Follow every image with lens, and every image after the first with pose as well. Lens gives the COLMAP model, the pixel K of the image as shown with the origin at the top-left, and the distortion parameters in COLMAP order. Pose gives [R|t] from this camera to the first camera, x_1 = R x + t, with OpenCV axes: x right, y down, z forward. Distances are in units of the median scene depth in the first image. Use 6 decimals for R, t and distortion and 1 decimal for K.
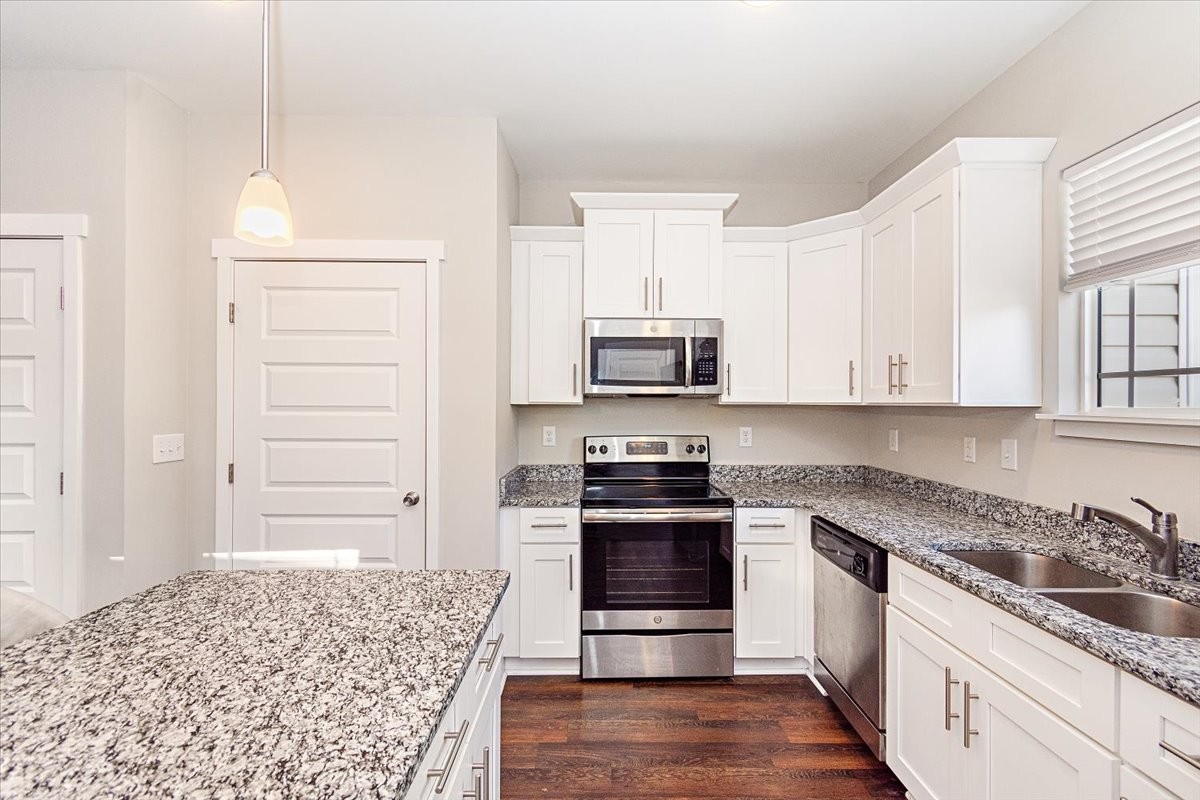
lens RADIAL K [[536.8, 0, 600.6], [0, 536.8, 401.7], [0, 0, 1]] dist [0.007790, -0.000711]
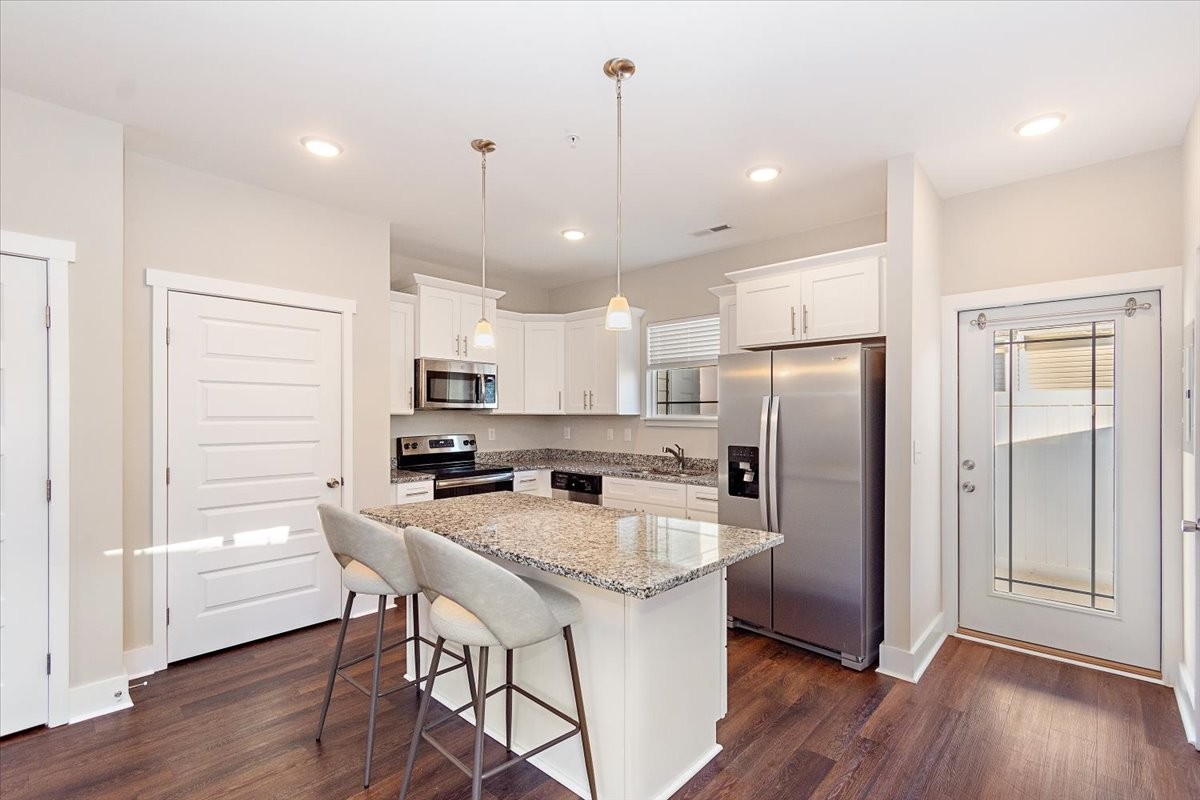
lens RADIAL K [[536.8, 0, 602.4], [0, 536.8, 410.6], [0, 0, 1]] dist [0.007790, -0.000711]
pose [[0.682681, 0.001921, 0.730714, -0.855491], [0.000361, 0.999996, -0.002966, -0.002194], [-0.730717, 0.002288, 0.682677, -0.436550]]
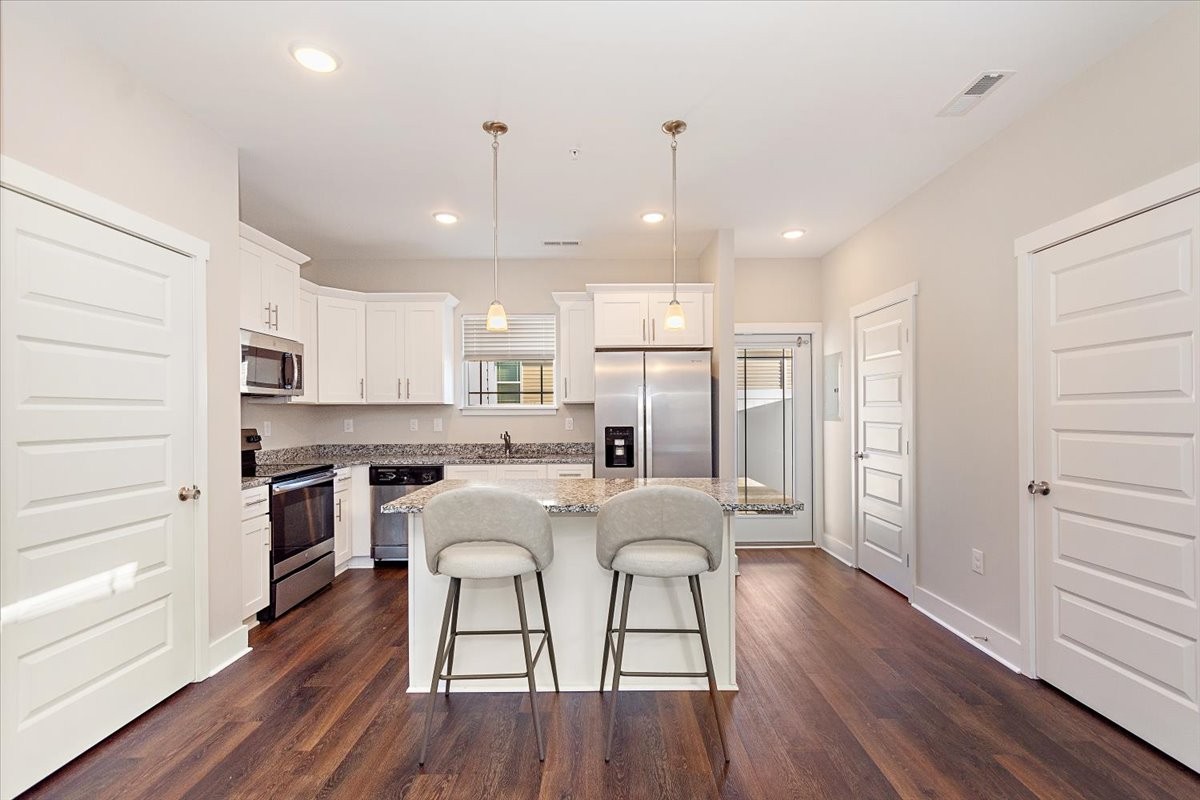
lens RADIAL K [[536.8, 0, 598.3], [0, 536.8, 407.2], [0, 0, 1]] dist [0.007790, -0.000711]
pose [[0.013533, 0.004028, 0.999900, -1.280218], [0.004593, 0.999981, -0.004090, 0.027117], [-0.999898, 0.004648, 0.013515, 0.221360]]
